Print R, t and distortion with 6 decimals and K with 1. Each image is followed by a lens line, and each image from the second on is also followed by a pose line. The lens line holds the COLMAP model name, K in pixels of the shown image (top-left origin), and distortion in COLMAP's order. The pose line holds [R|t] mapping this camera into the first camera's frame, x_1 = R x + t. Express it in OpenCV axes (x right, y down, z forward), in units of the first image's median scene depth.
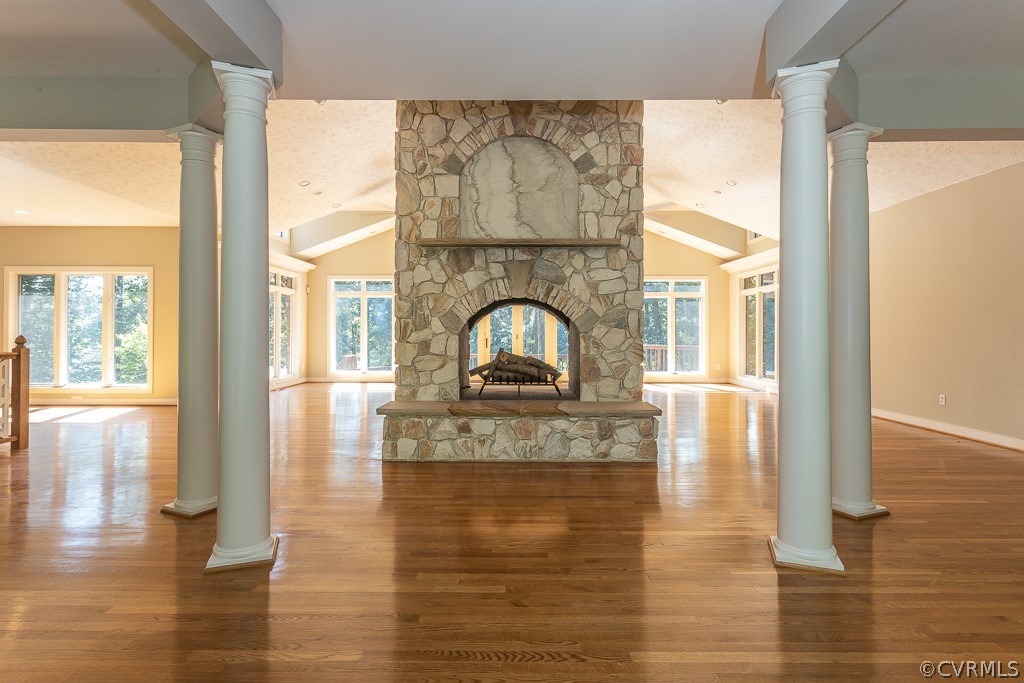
lens RADIAL K [[495.4, 0, 513.7], [0, 495.4, 334.8], [0, 0, 1]] dist [0.000217, -0.000127]
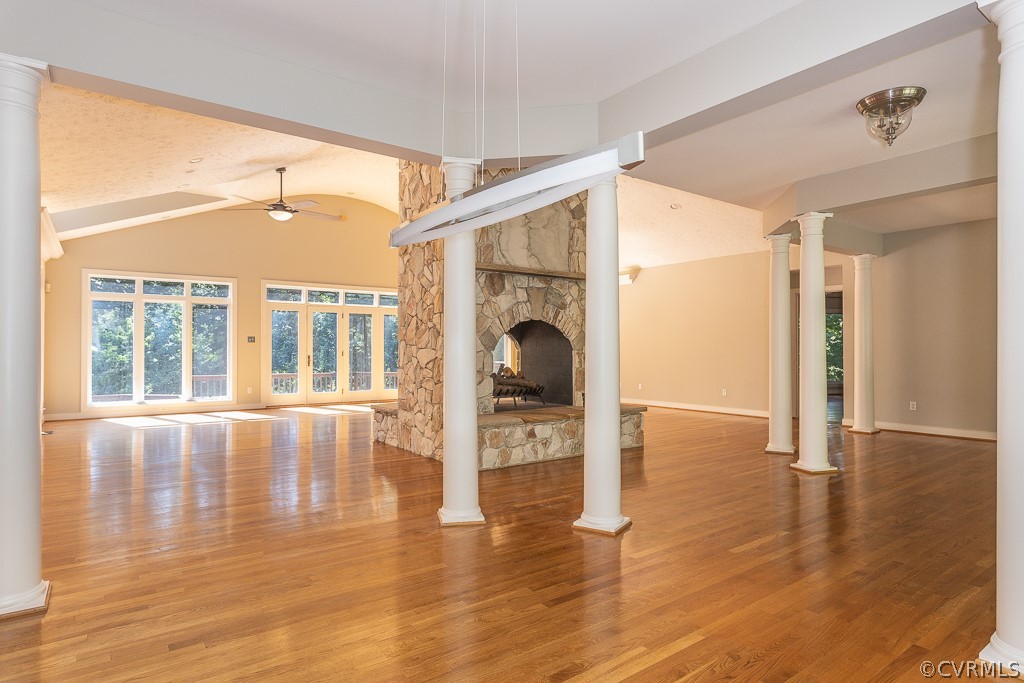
lens RADIAL K [[572.5, 0, 509.1], [0, 572.5, 343.9], [0, 0, 1]] dist [-0.028450, -0.000355]
pose [[0.798852, 0.004646, 0.601510, -0.840003], [0.001860, 0.999946, -0.010194, -0.005462], [-0.601525, 0.009262, 0.798800, -0.023327]]
